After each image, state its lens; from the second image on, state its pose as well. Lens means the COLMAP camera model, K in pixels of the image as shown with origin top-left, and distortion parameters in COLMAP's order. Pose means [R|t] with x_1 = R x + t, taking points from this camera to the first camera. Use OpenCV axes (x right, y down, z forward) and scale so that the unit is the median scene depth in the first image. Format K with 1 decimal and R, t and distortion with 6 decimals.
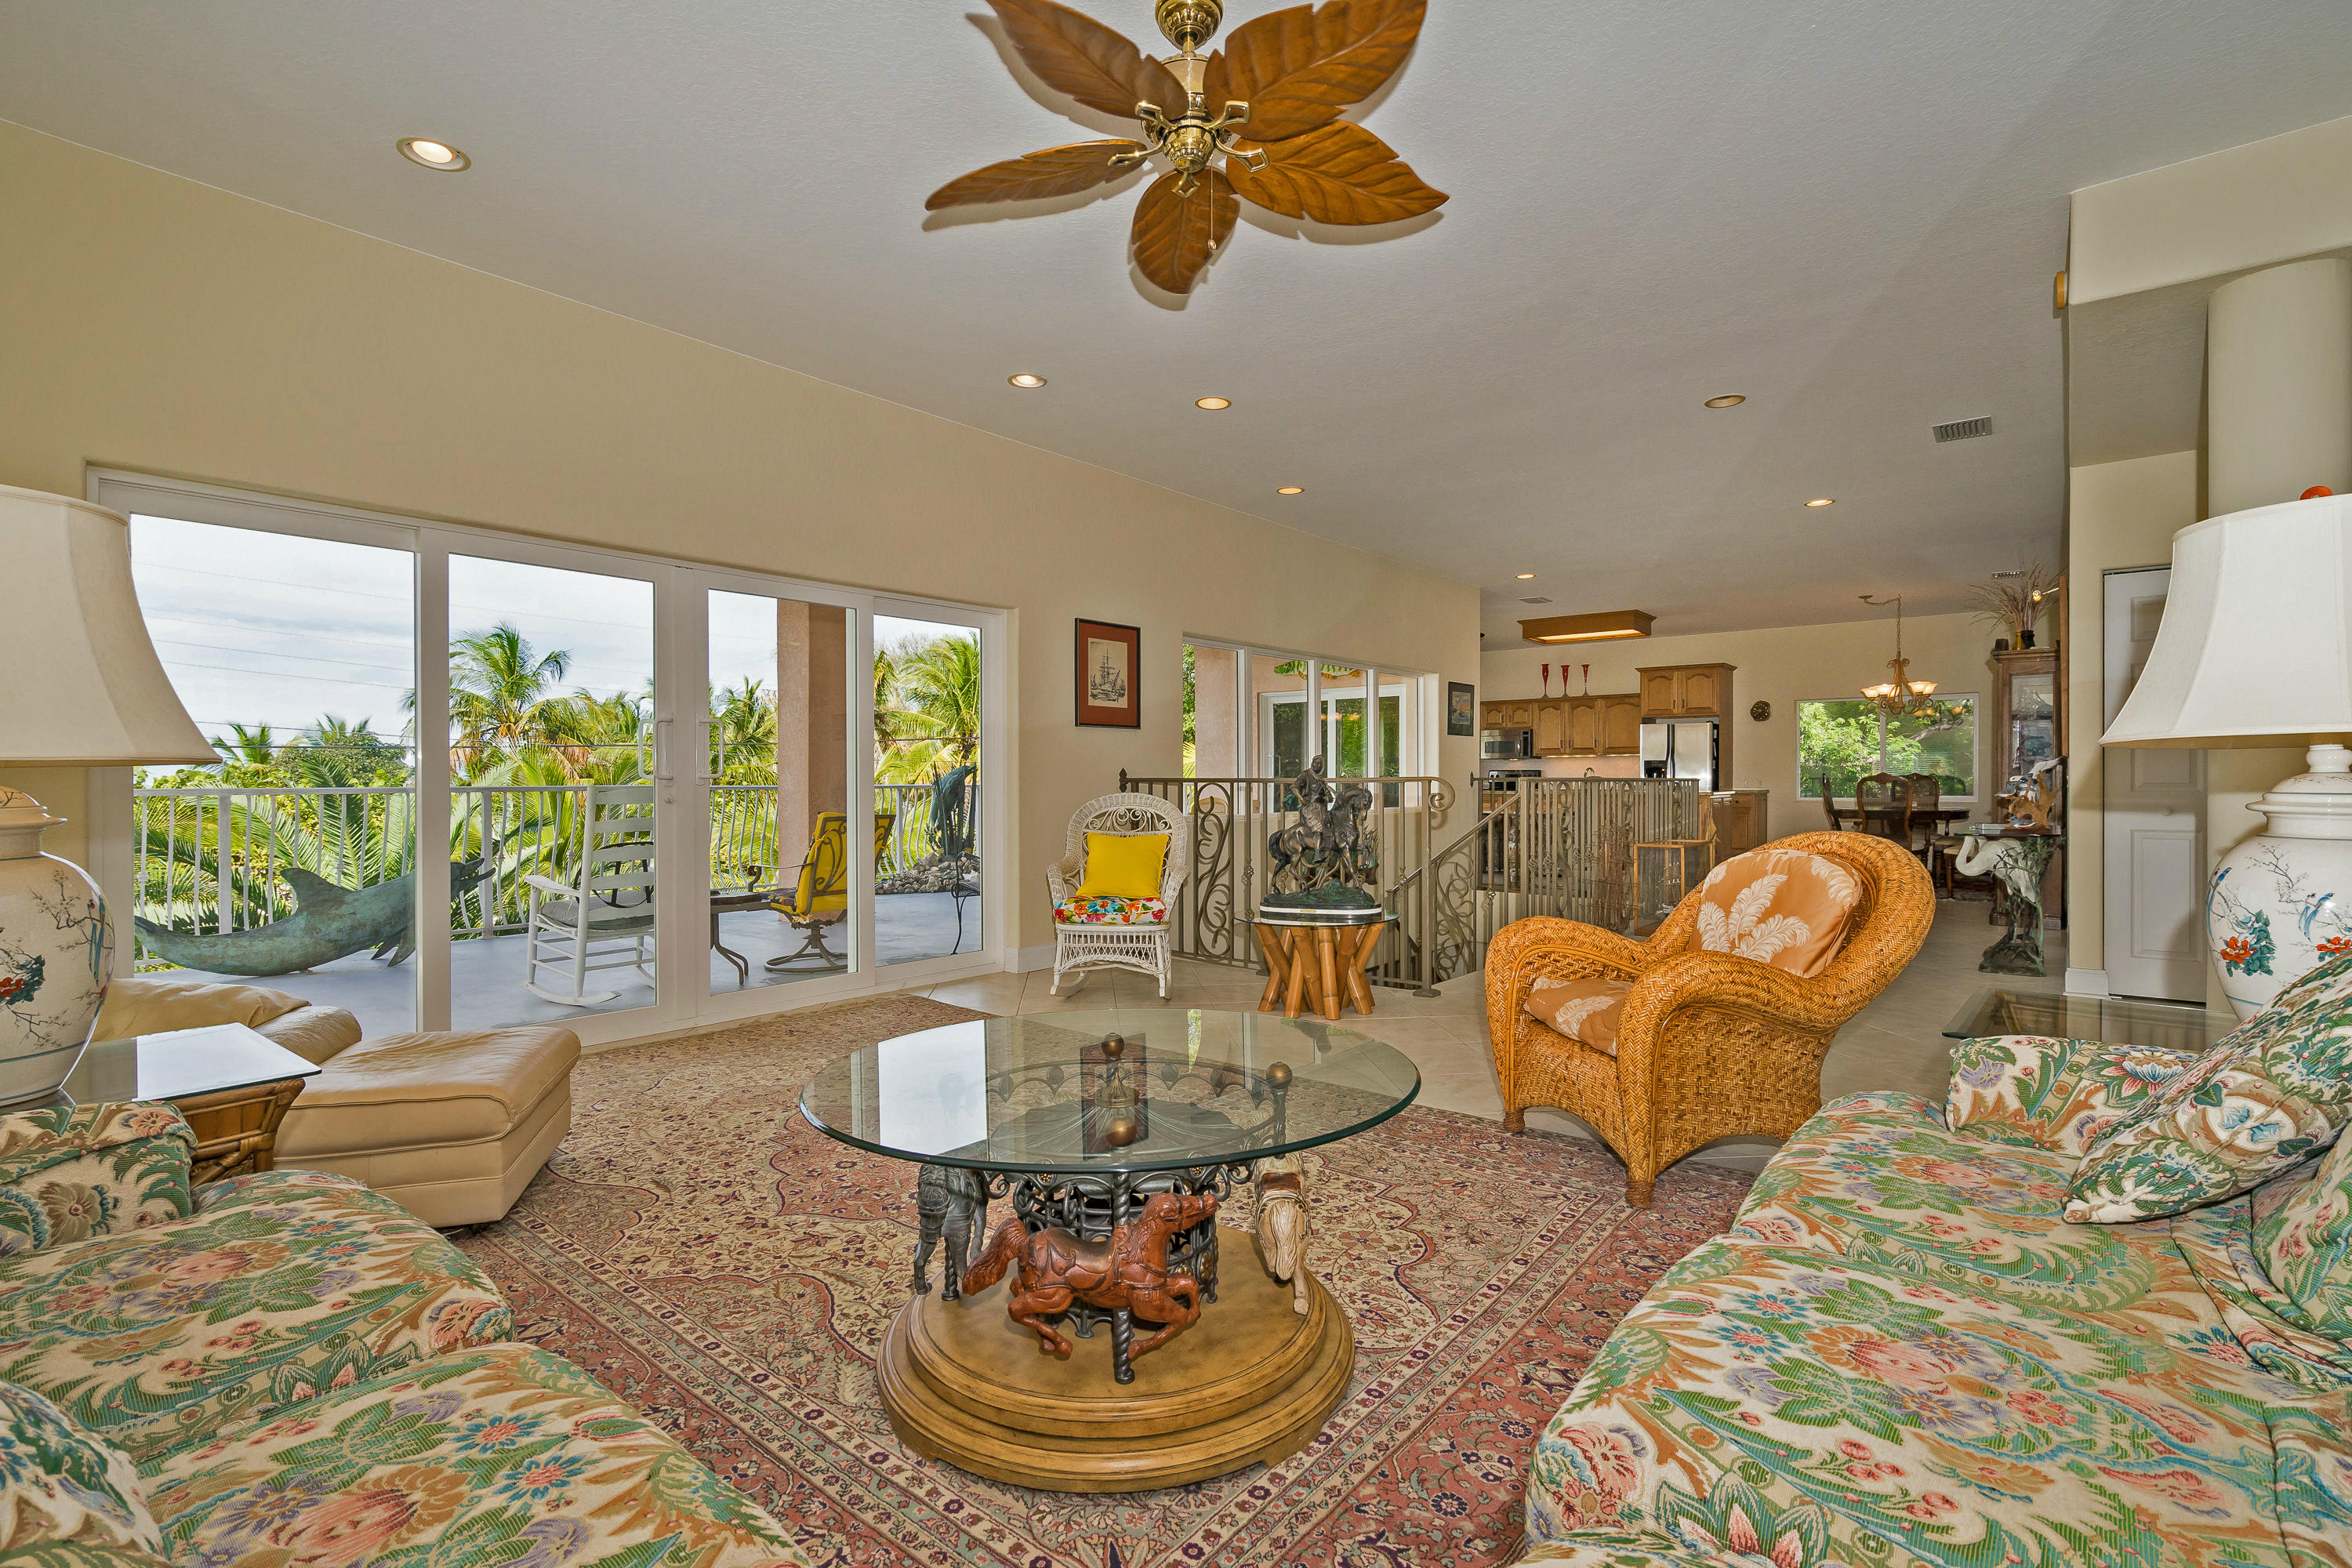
lens RADIAL K [[1073.4, 0, 1180.1], [0, 1073.4, 779.8], [0, 0, 1]] dist [-0.010859, -0.001202]
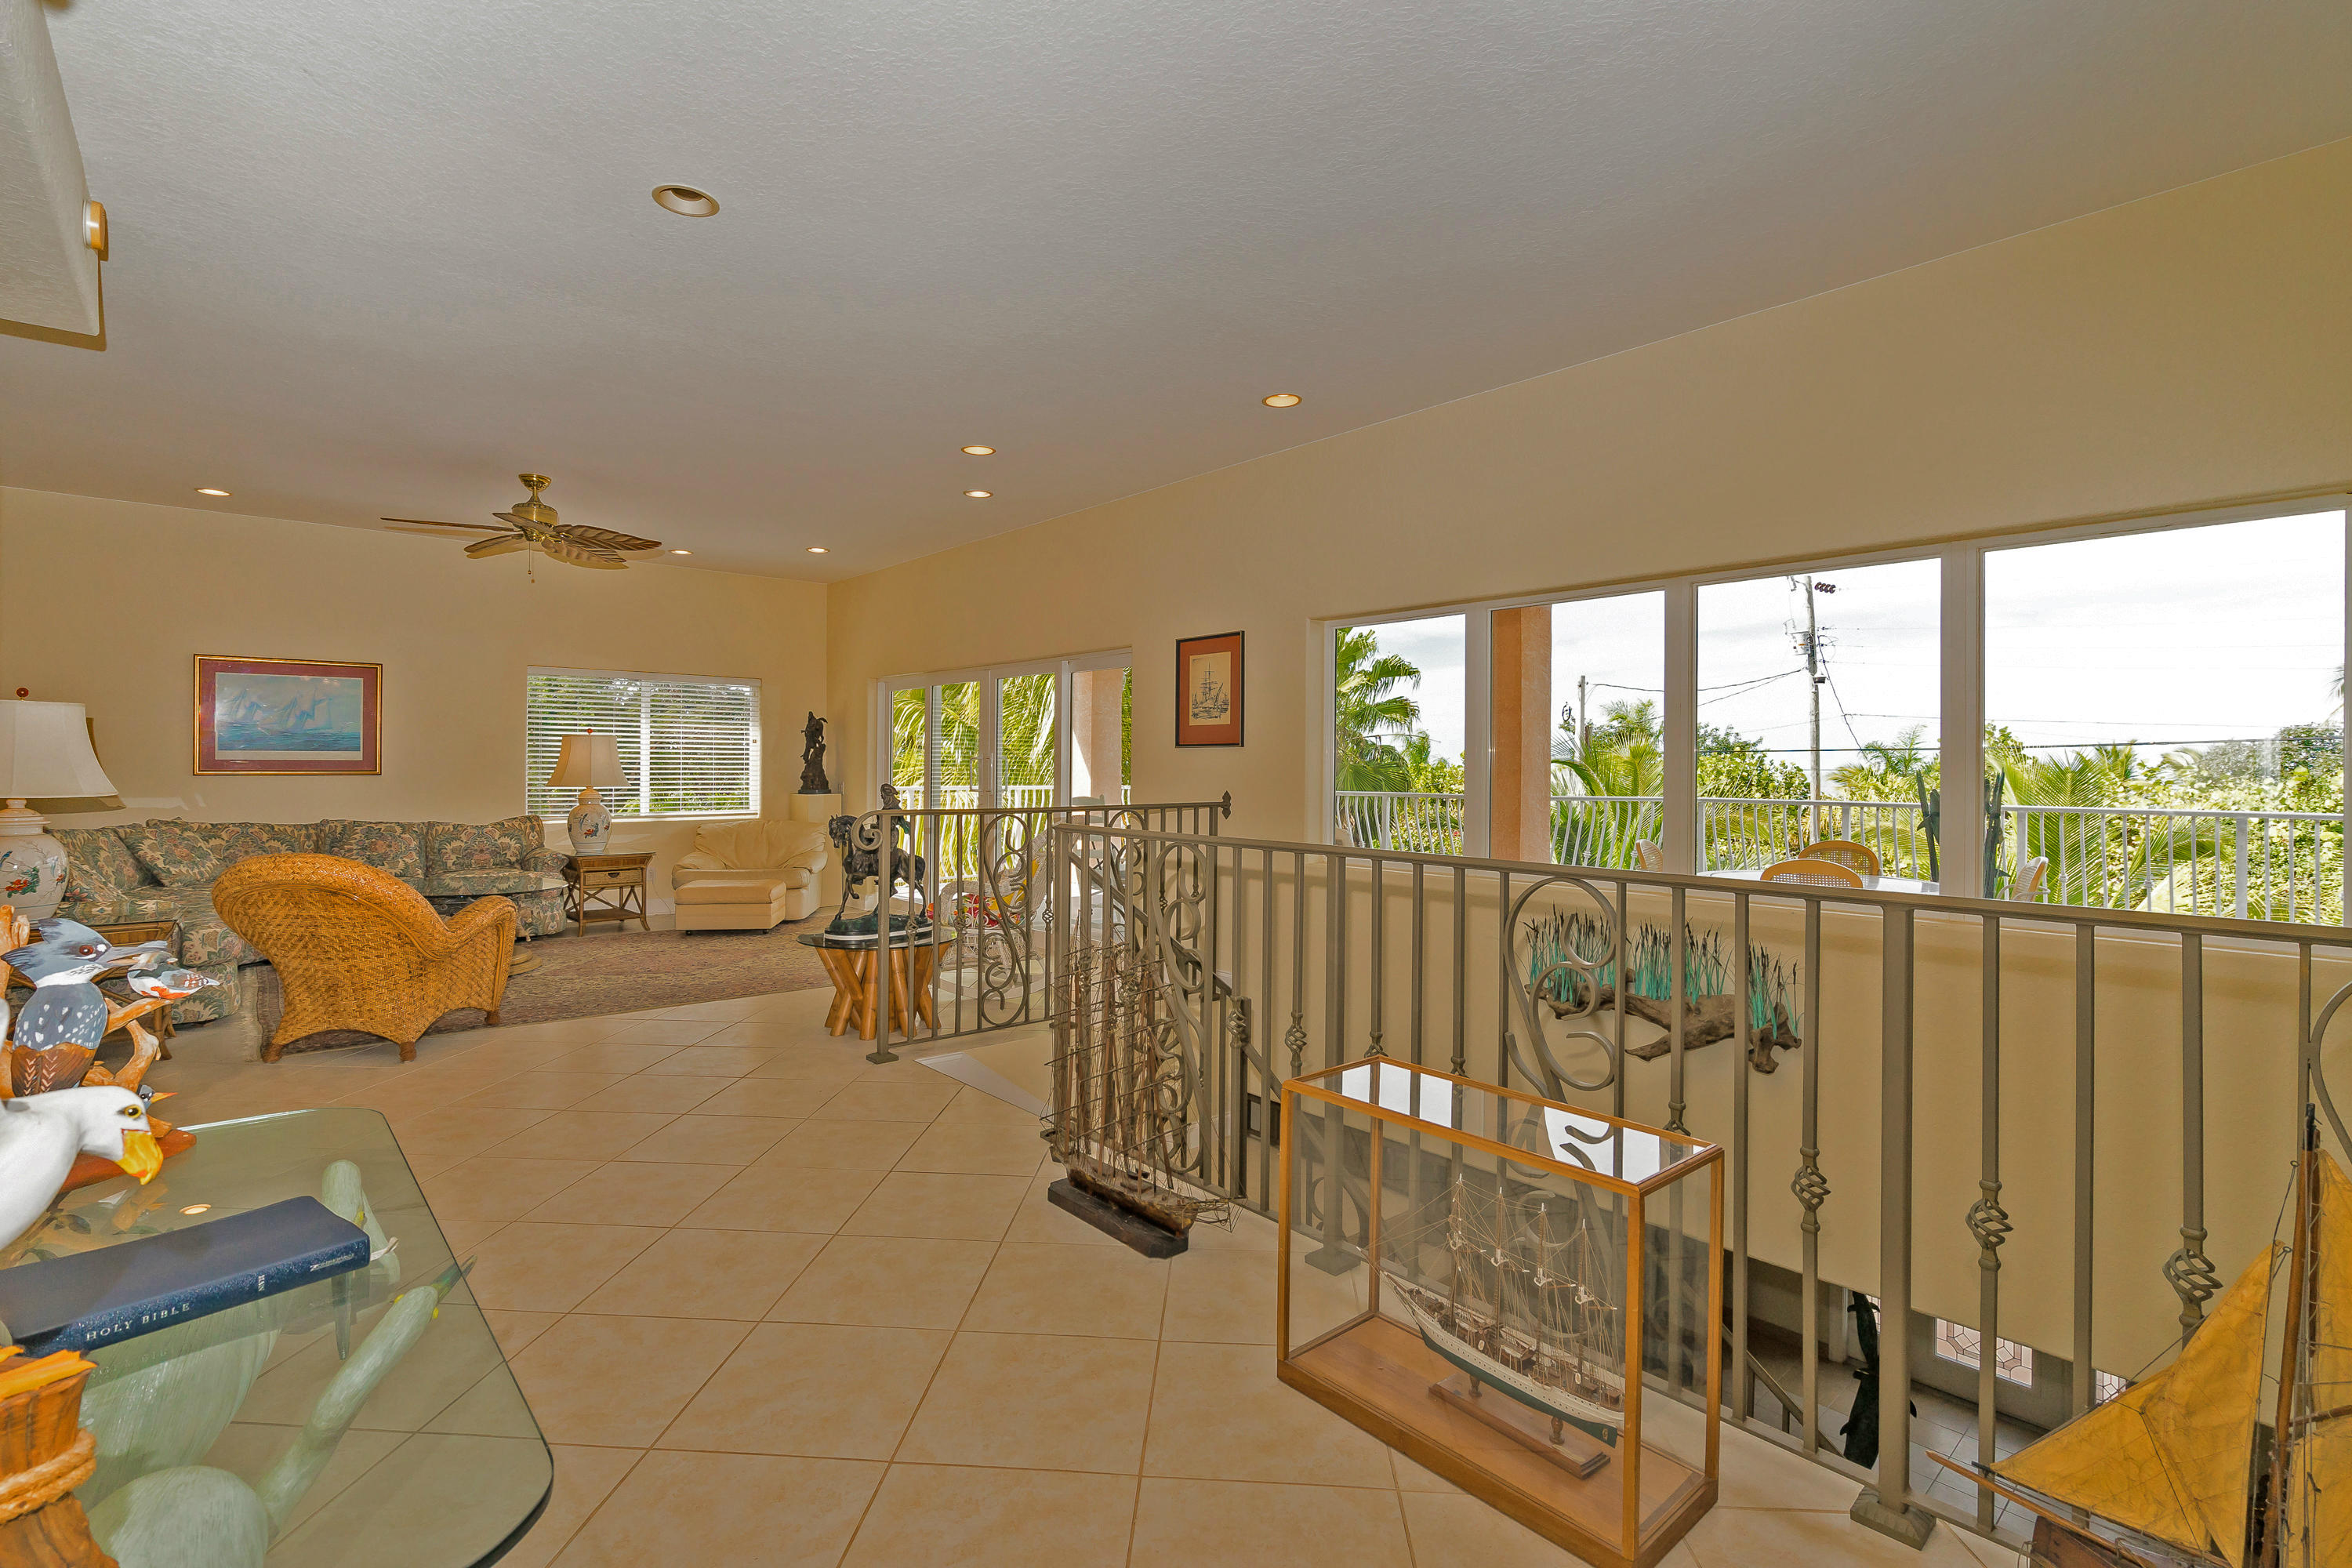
lens RADIAL K [[1073.4, 0, 1146.0], [0, 1073.4, 731.2], [0, 0, 1]] dist [-0.010859, -0.001202]
pose [[-0.162674, -0.032490, -0.986145, 1.078486], [-0.004851, 0.999472, -0.032129, -0.040340], [0.986668, -0.000443, -0.162745, 1.373338]]
